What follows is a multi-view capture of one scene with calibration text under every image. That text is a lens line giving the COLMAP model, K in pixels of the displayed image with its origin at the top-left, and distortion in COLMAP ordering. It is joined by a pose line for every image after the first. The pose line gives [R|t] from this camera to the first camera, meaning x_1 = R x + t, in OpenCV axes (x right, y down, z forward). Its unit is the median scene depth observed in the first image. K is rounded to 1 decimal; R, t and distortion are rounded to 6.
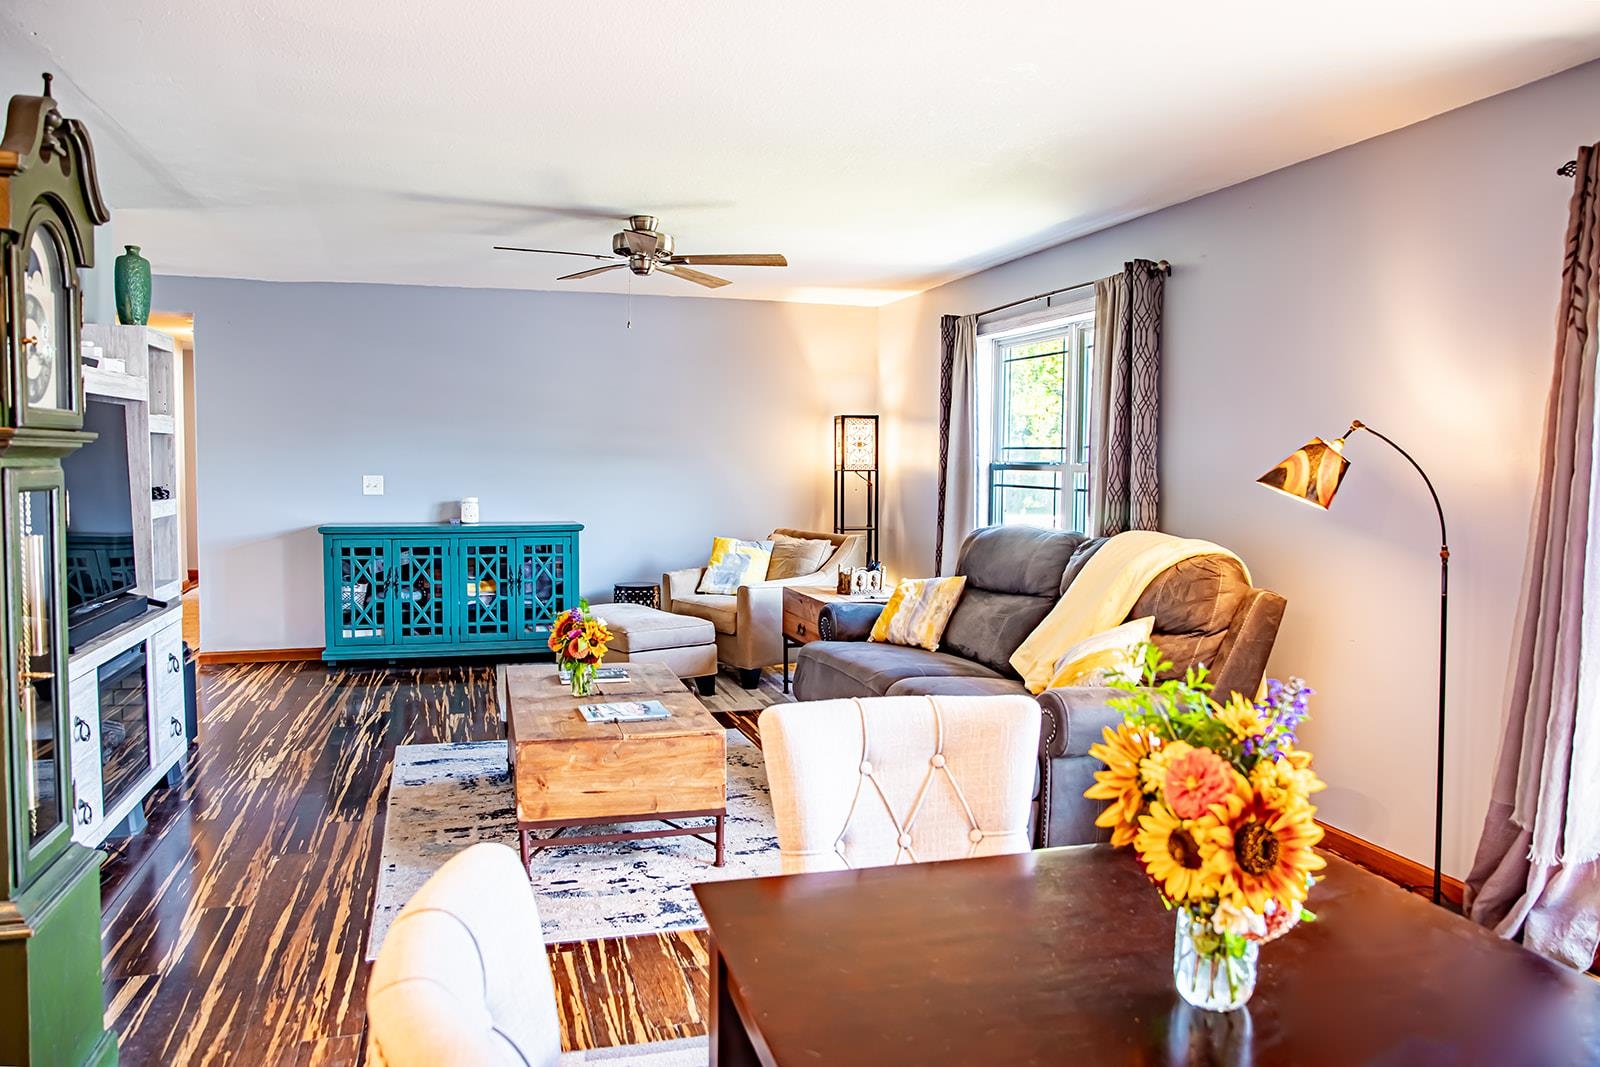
lens RADIAL K [[1138.1, 0, 795.3], [0, 1138.1, 533.1], [0, 0, 1]] dist [-0.067879, 0.001766]
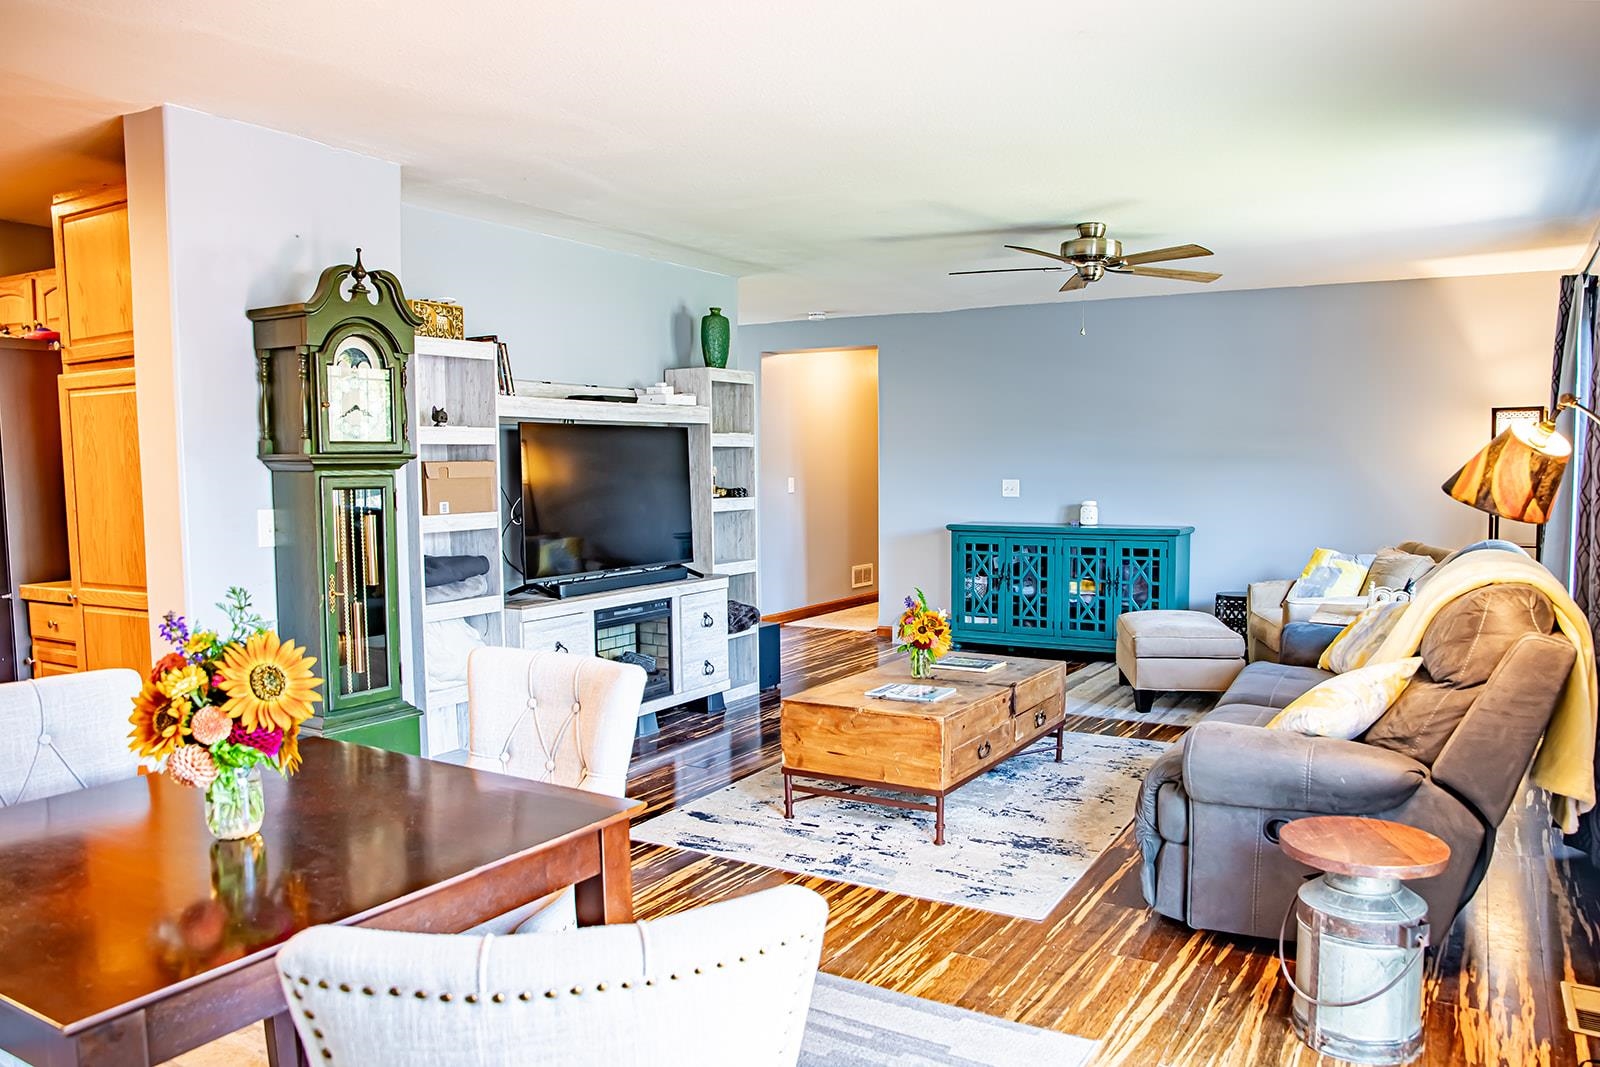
lens RADIAL K [[1138.1, 0, 789.3], [0, 1138.1, 547.9], [0, 0, 1]] dist [-0.067879, 0.001766]
pose [[0.689773, 0.040409, -0.722897, 0.301507], [-0.034507, 0.999141, 0.022925, -0.002483], [0.723203, 0.009132, 0.690575, 0.080145]]
